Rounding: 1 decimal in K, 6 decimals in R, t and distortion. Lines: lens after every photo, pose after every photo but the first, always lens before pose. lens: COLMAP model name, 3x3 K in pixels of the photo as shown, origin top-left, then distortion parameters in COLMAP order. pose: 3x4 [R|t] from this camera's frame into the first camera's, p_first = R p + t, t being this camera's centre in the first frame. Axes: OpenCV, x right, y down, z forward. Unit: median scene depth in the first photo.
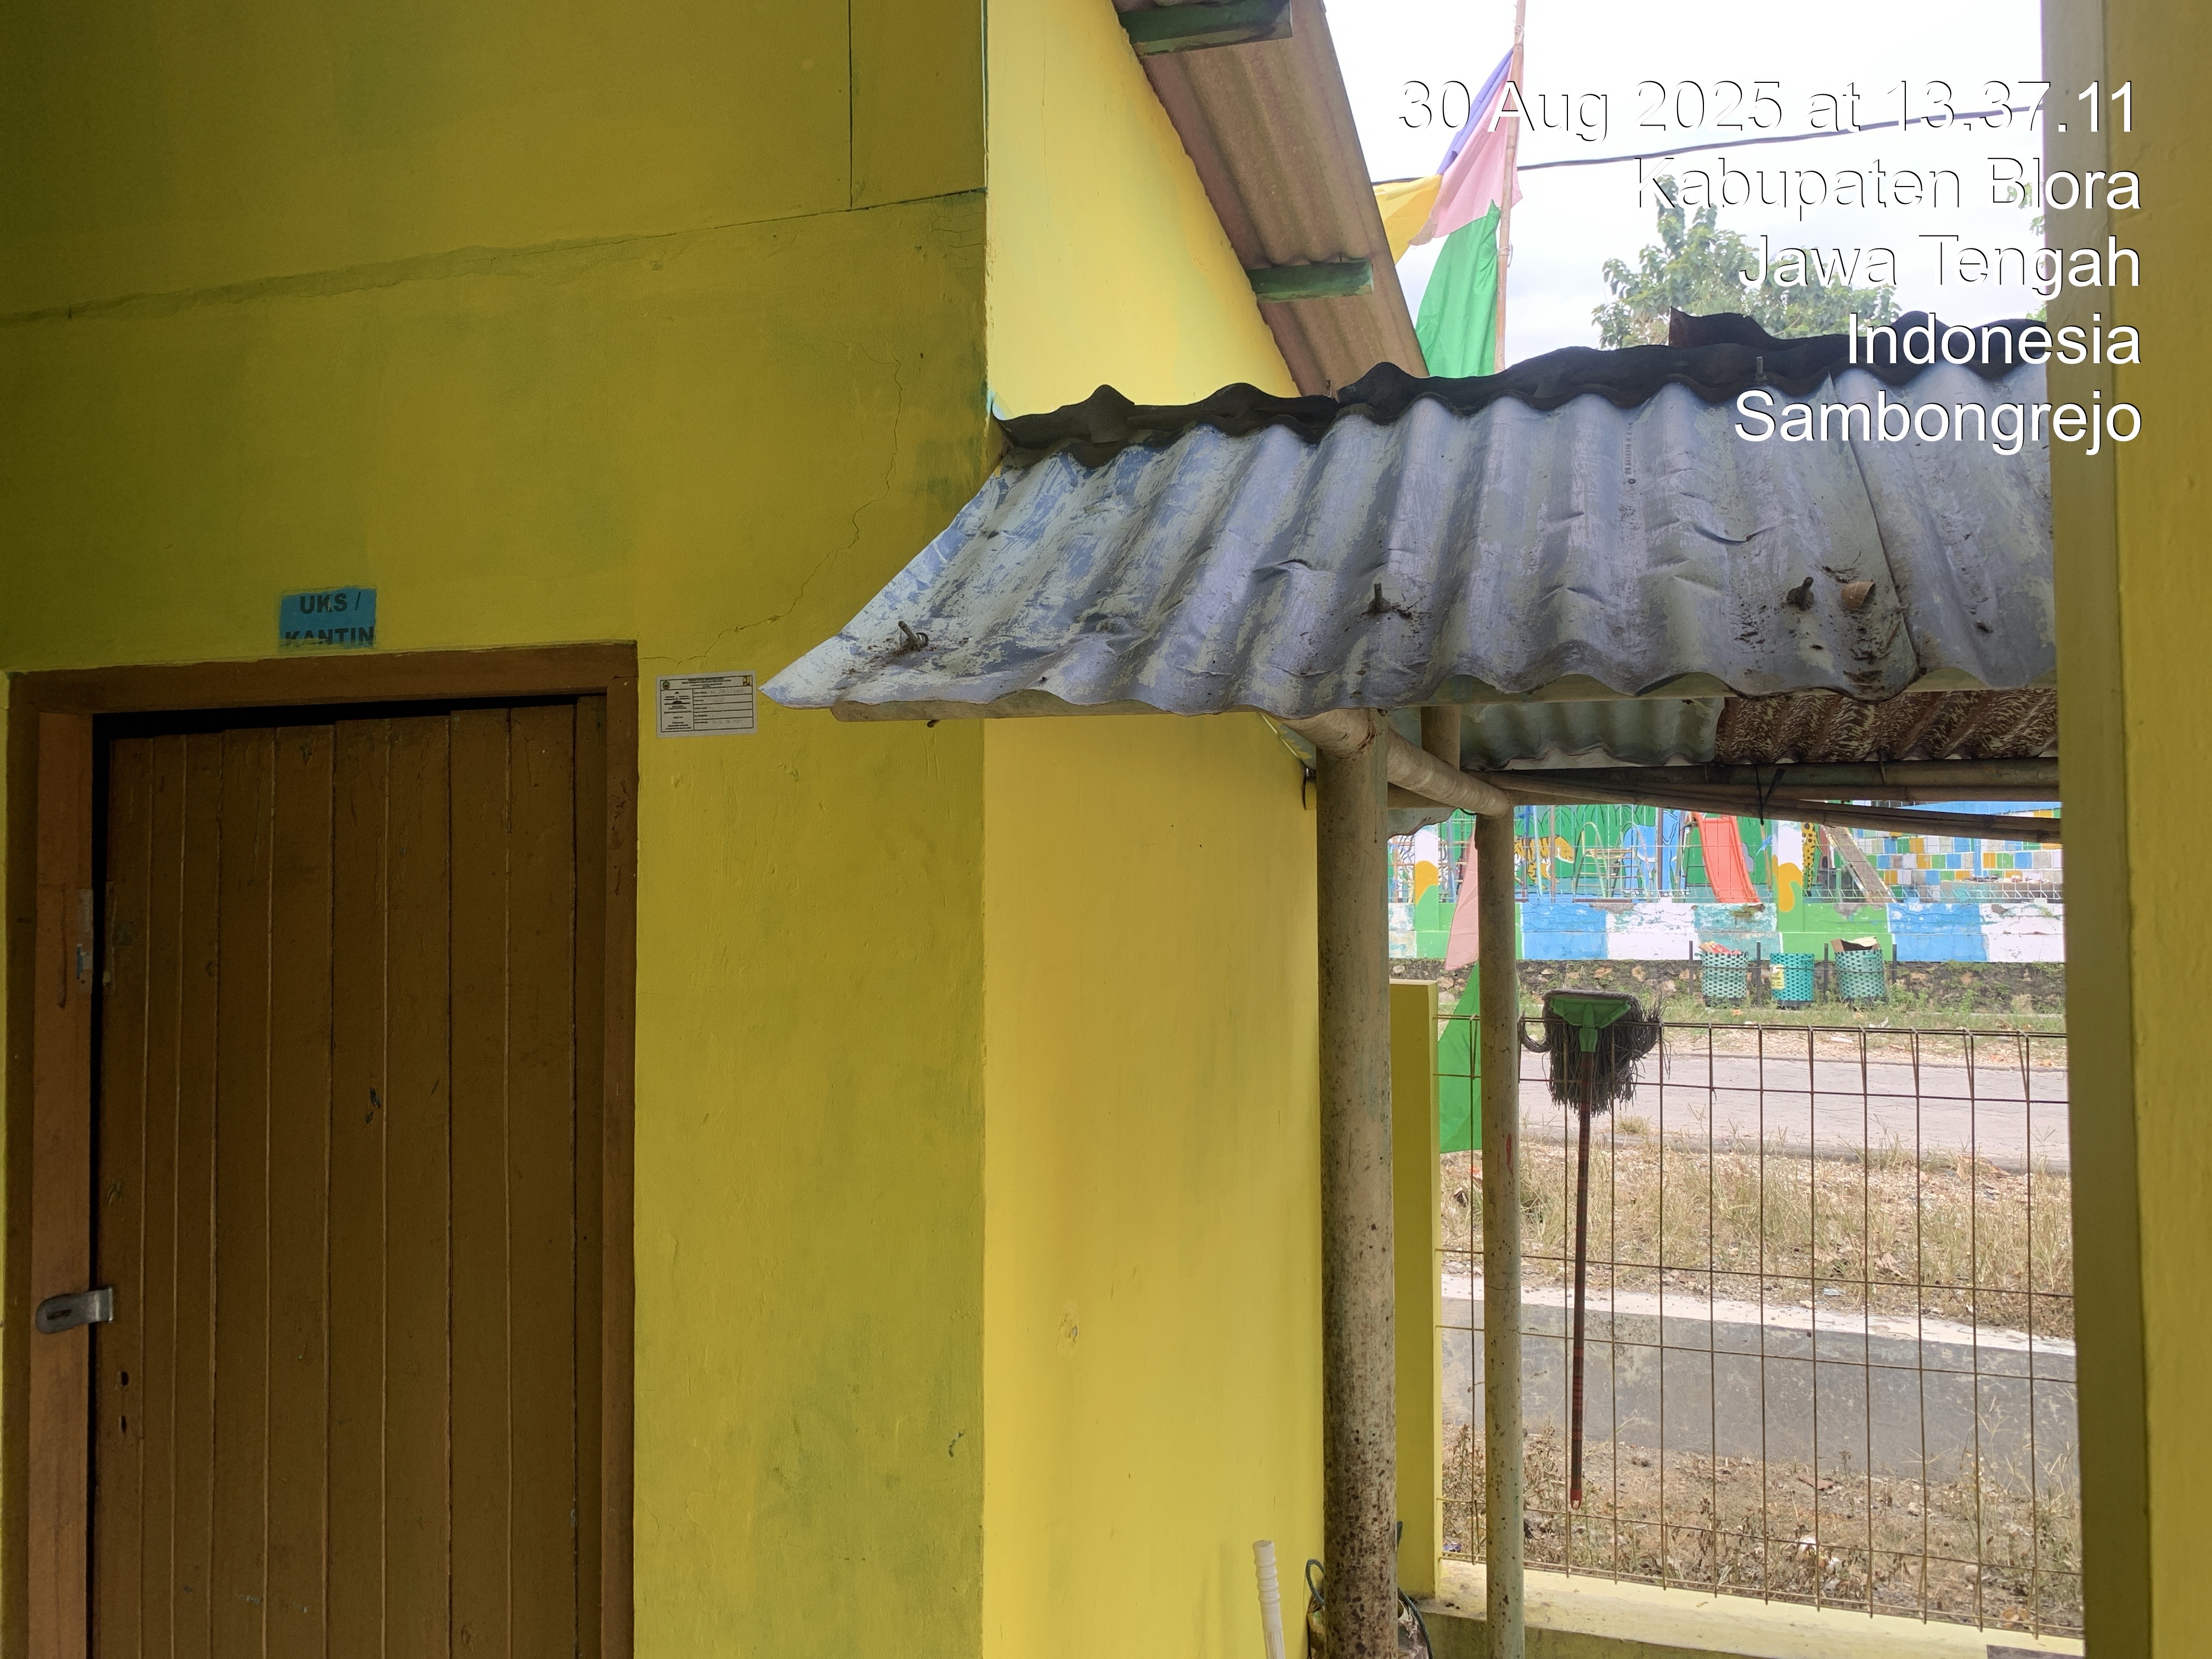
lens RADIAL K [[1712.9, 0, 1106.0], [0, 1712.9, 829.5], [0, 0, 1]] dist [-0.027731, 0.004736]
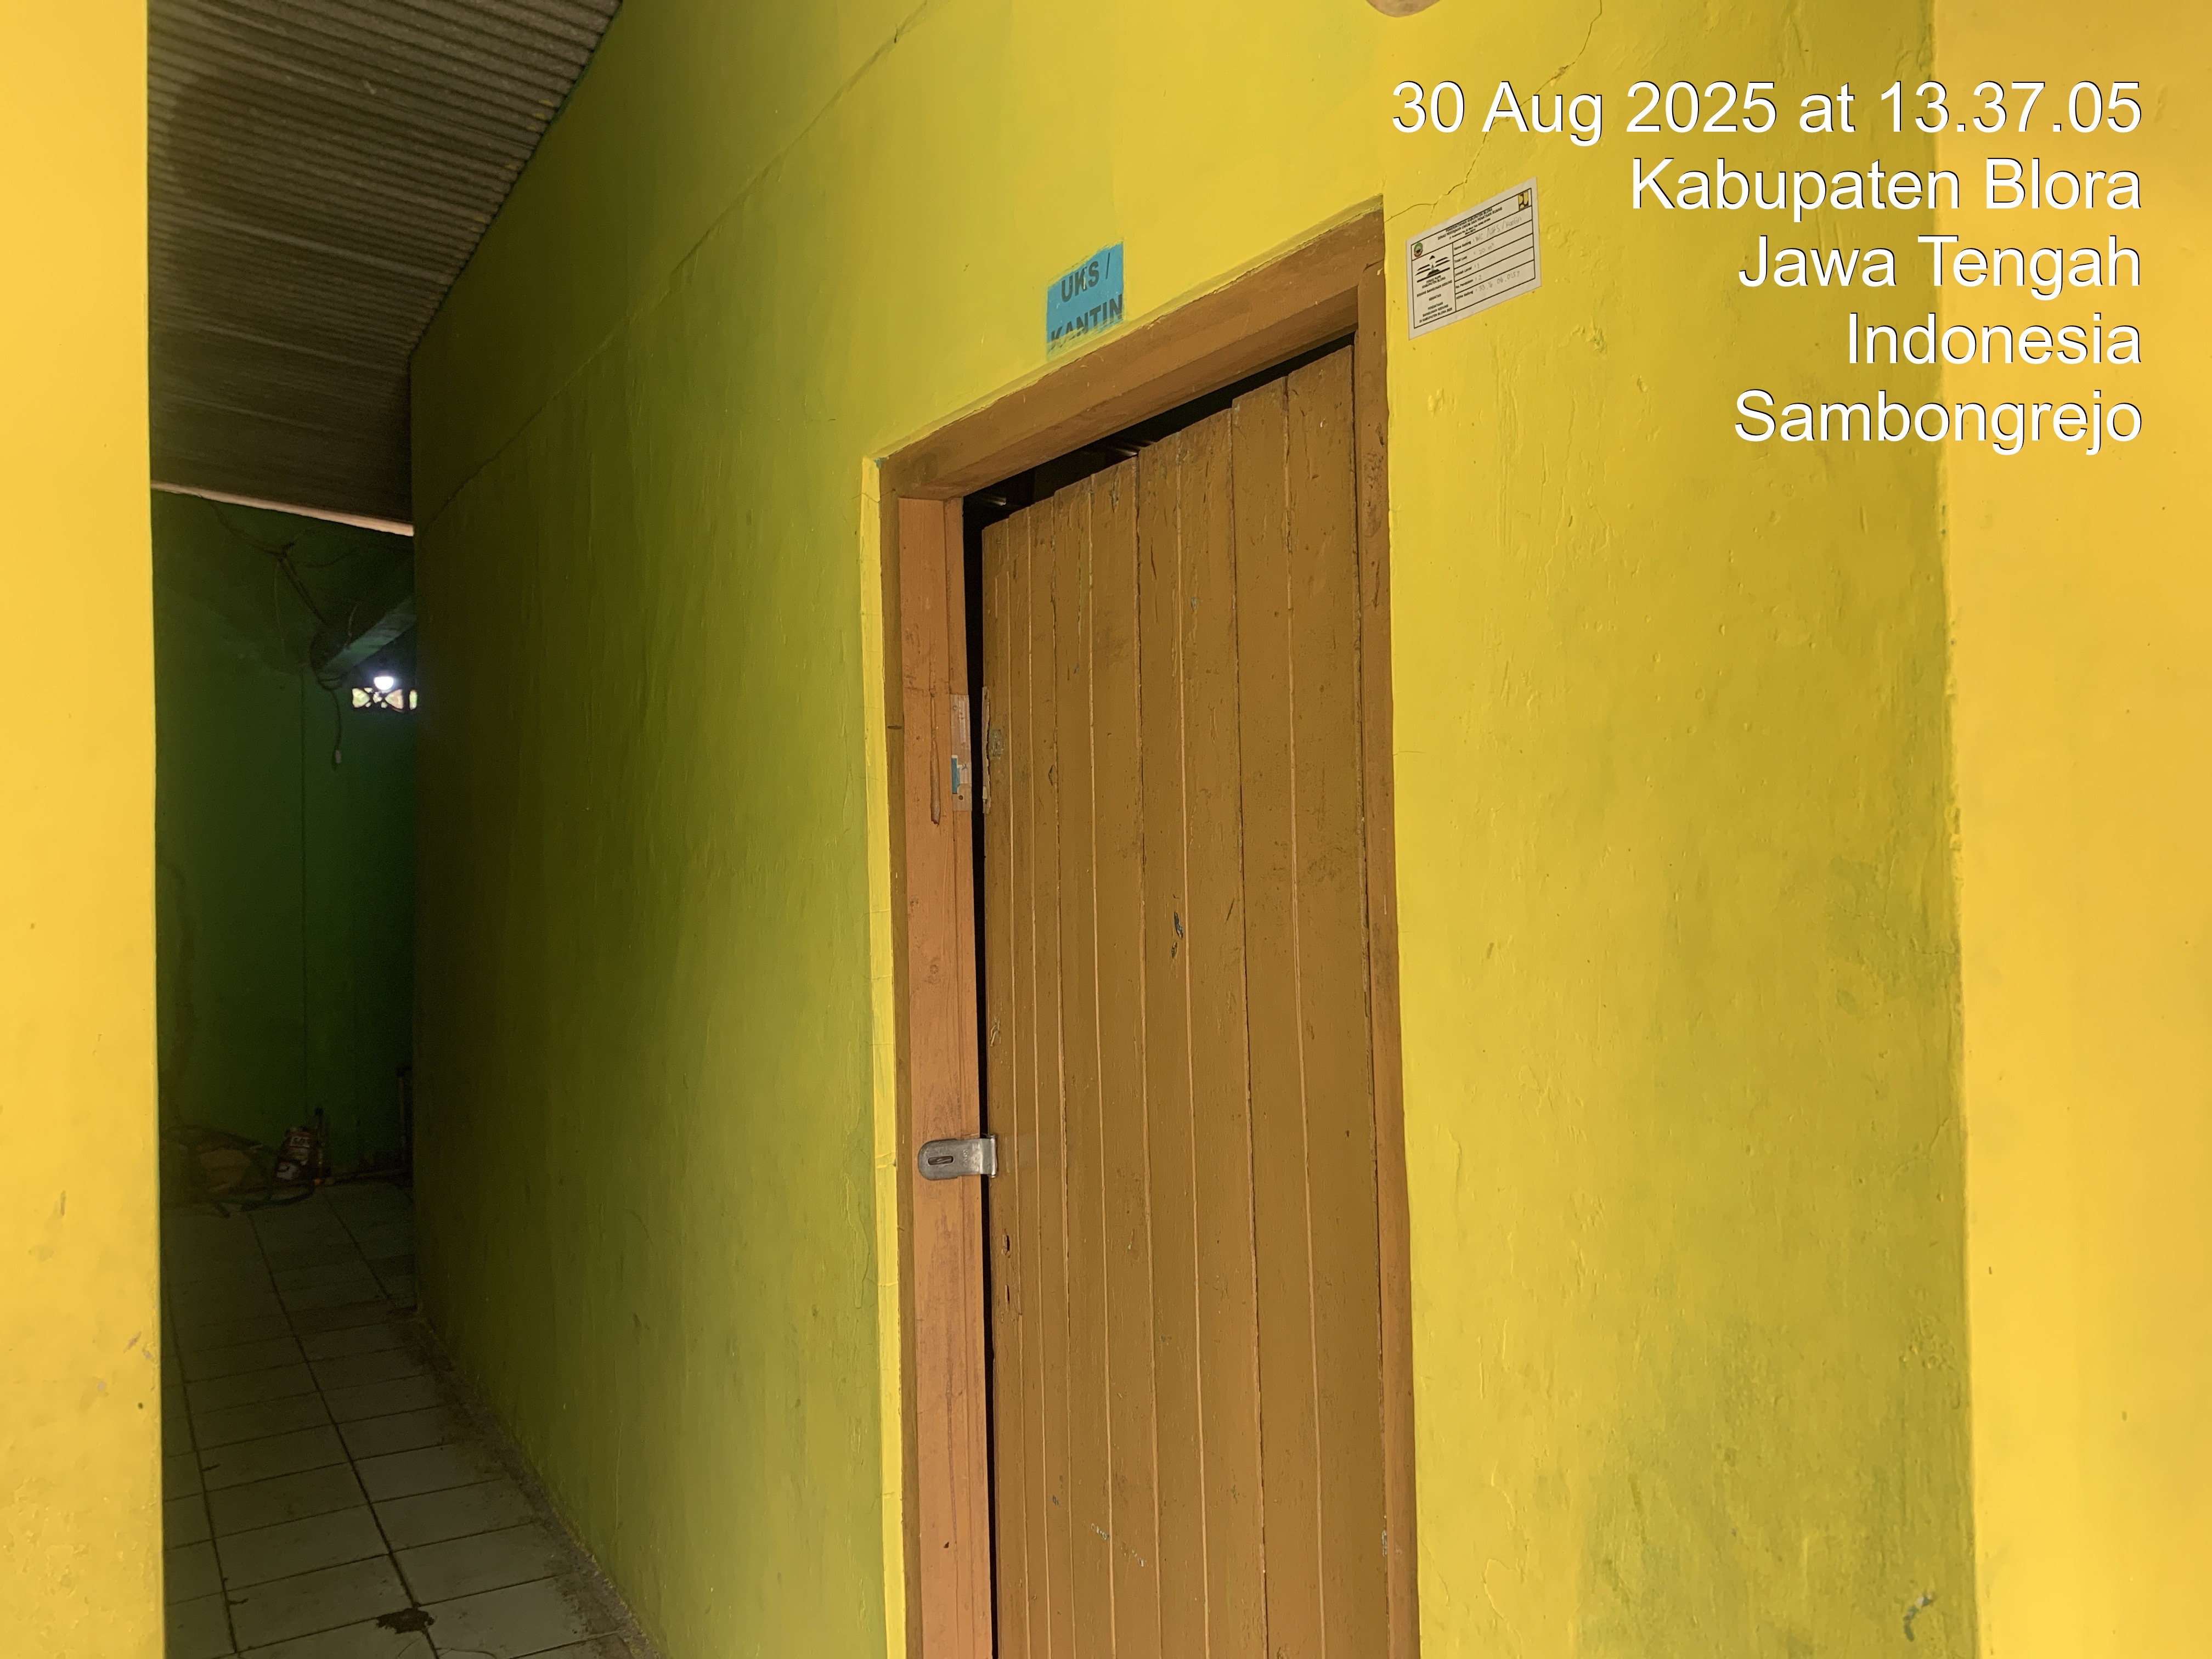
lens RADIAL K [[1680.6, 0, 1106.0], [0, 1680.6, 829.5], [0, 0, 1]] dist [0.043313, -0.061006]
pose [[0.736214, -0.010044, -0.676674, 0.066430], [0.028825, 0.999448, 0.016526, 0.104211], [0.676135, -0.031672, 0.736097, 0.434423]]
